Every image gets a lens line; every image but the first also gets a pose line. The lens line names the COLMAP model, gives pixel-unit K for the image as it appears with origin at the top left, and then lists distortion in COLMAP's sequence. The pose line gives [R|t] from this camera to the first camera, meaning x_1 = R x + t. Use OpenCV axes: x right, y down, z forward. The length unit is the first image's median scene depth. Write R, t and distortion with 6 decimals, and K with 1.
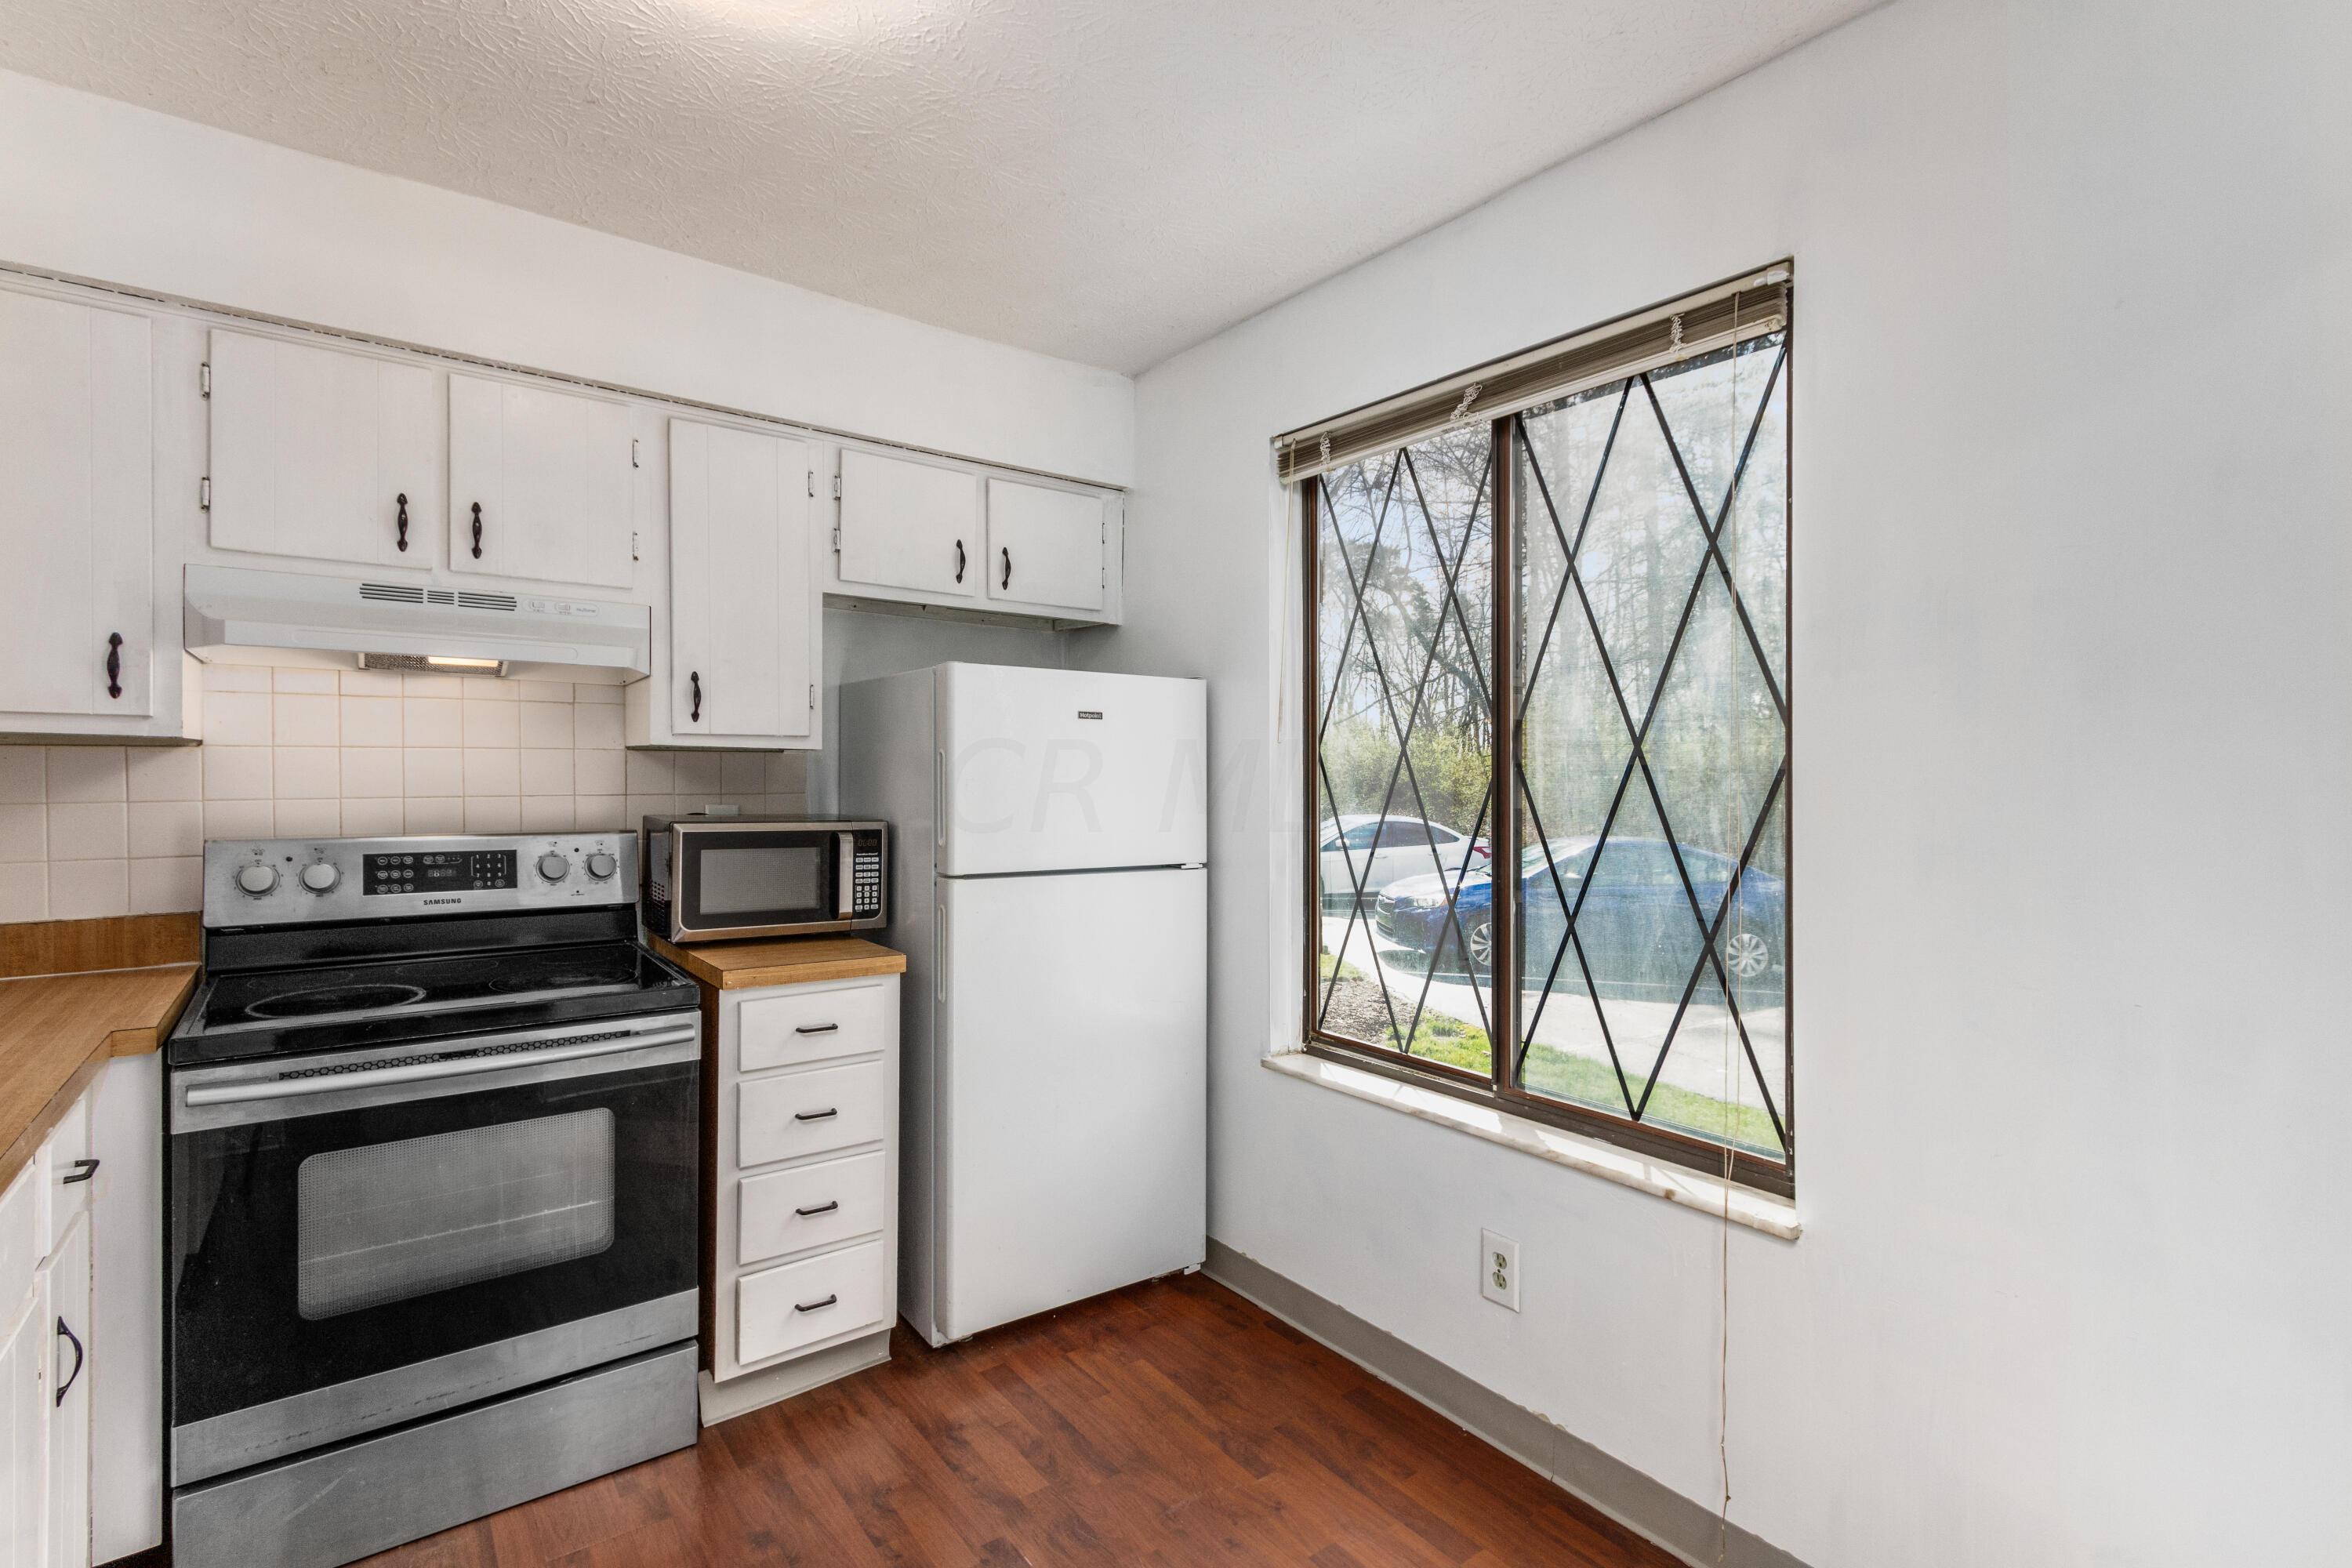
lens RADIAL K [[1054.5, 0, 1175.8], [0, 1054.5, 772.9], [0, 0, 1]] dist [-0.002498, -0.000520]
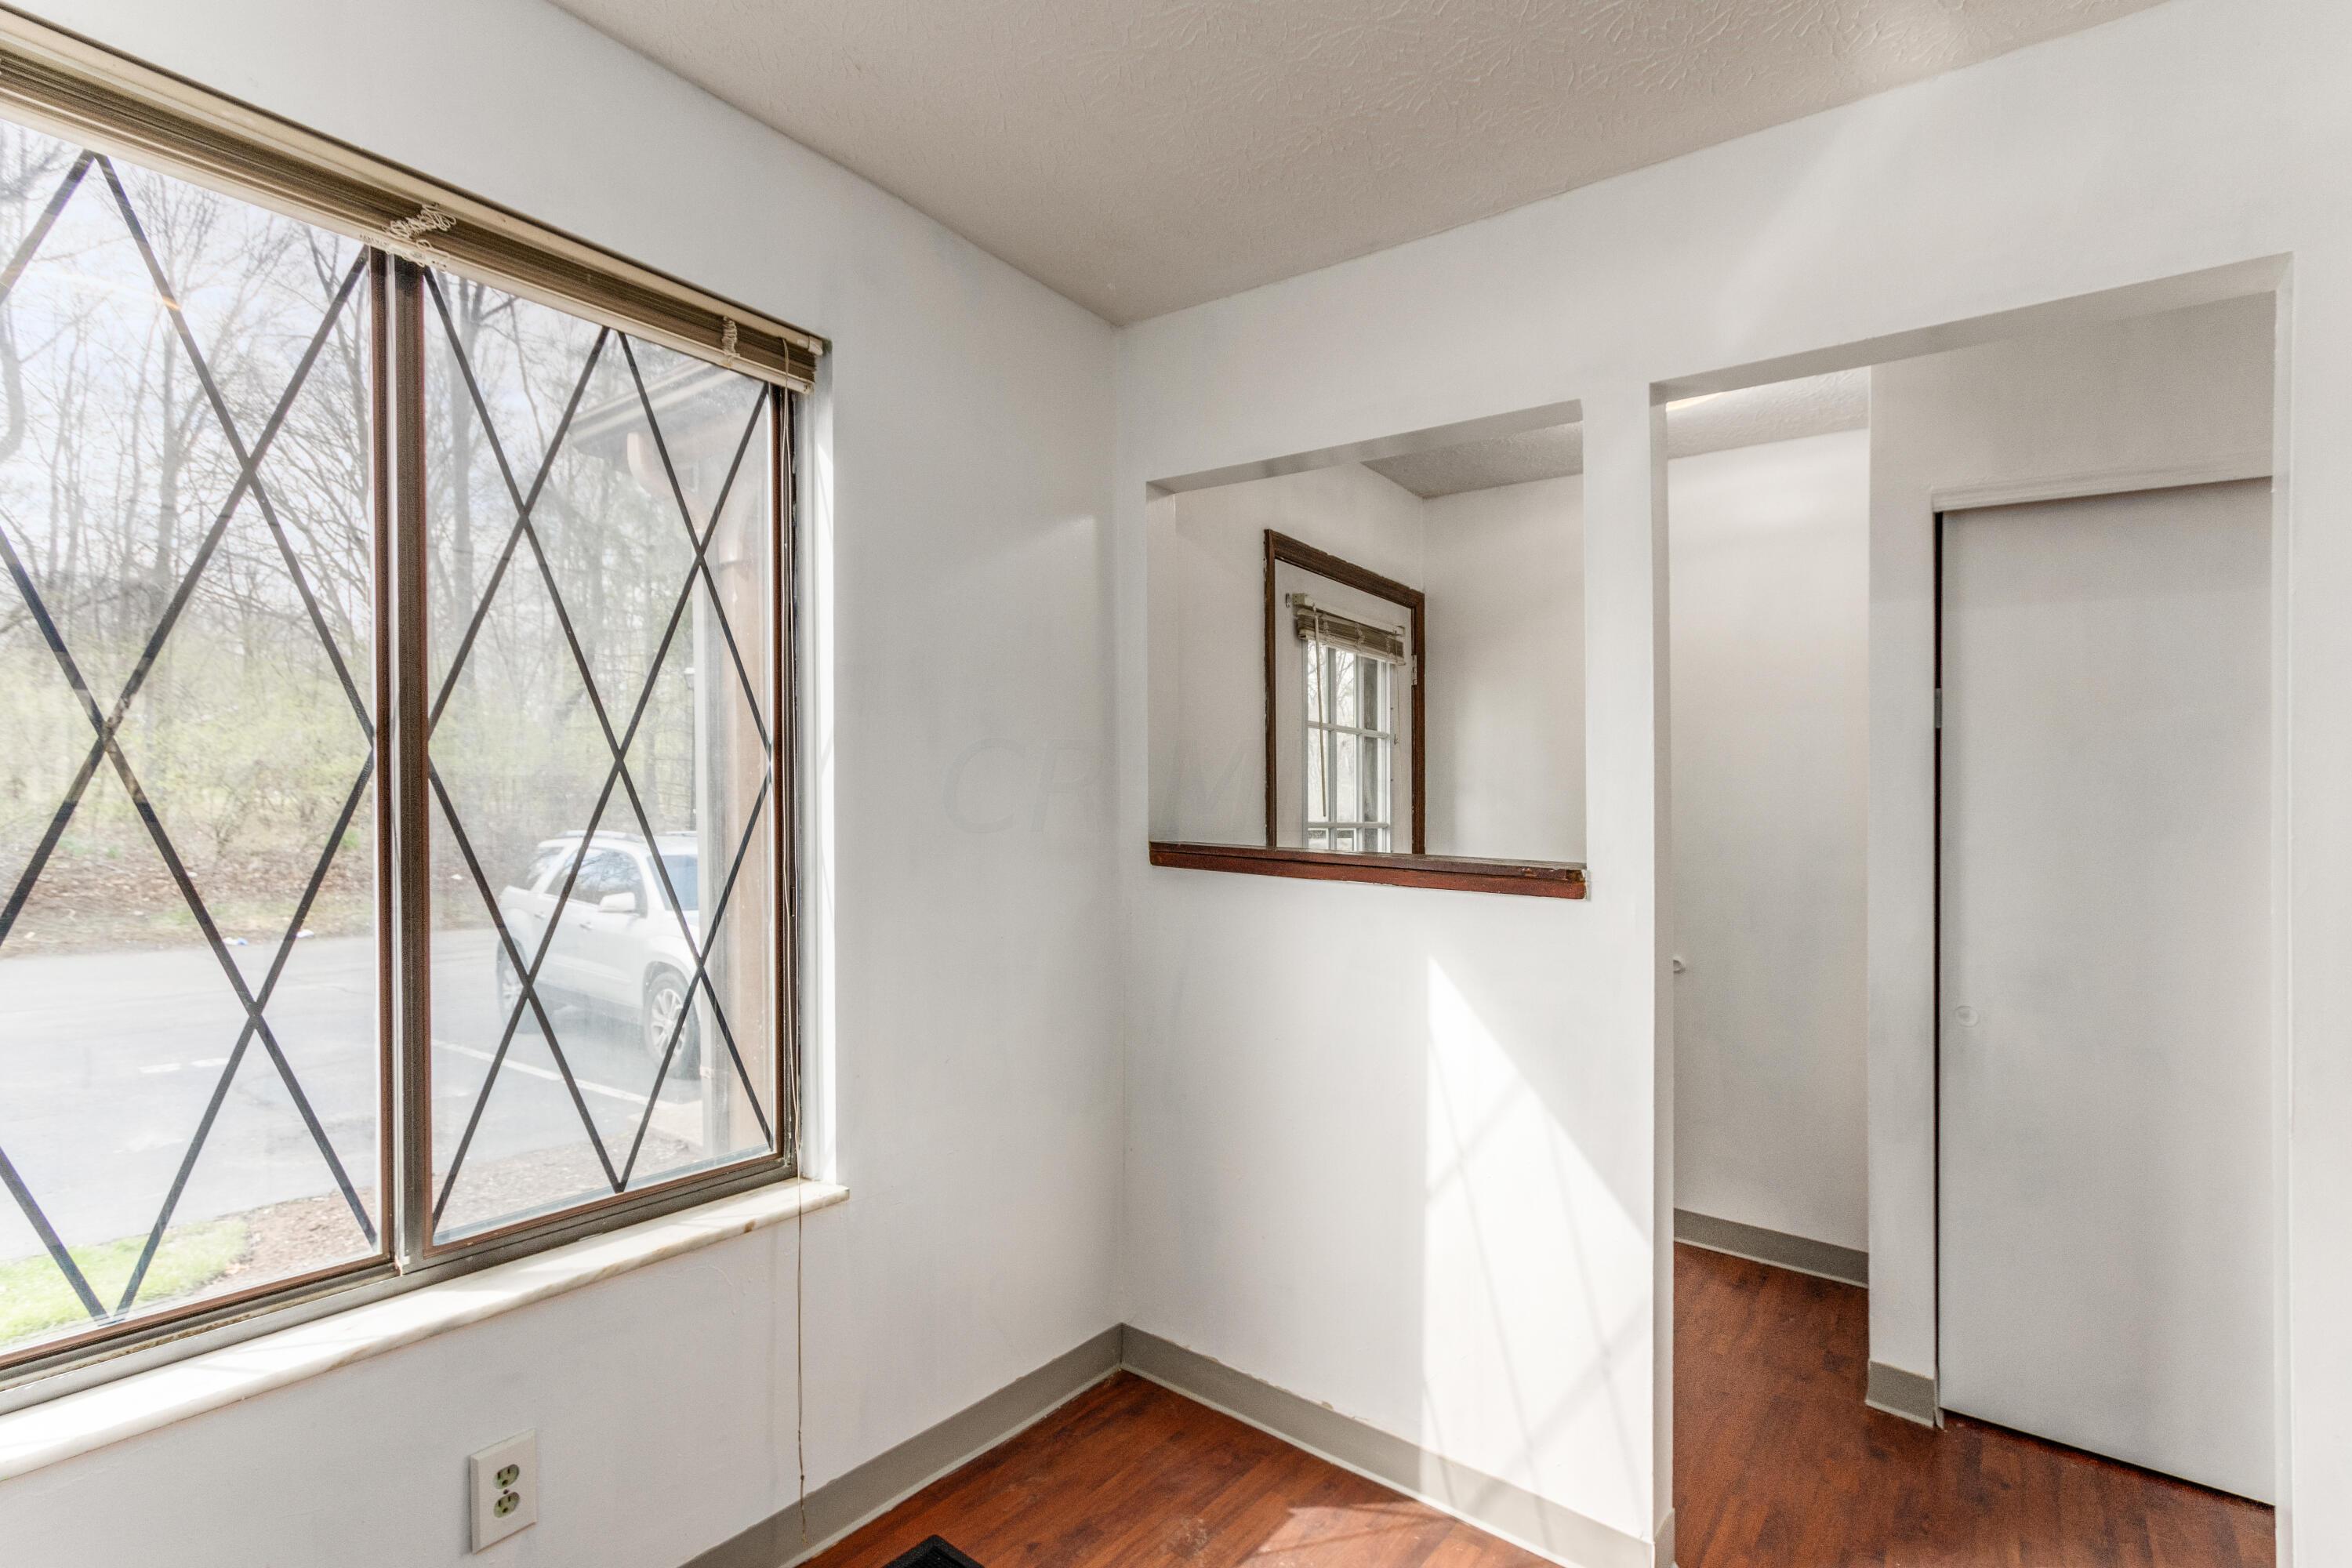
lens RADIAL K [[1116.1, 0, 1211.6], [0, 1116.1, 803.7], [0, 0, 1]] dist [0.001683, -0.000102]
pose [[-0.288852, 0.001109, 0.957373, -0.613662], [-0.004068, 0.999989, -0.002385, 0.009342], [-0.957365, -0.004583, -0.288844, 0.846282]]
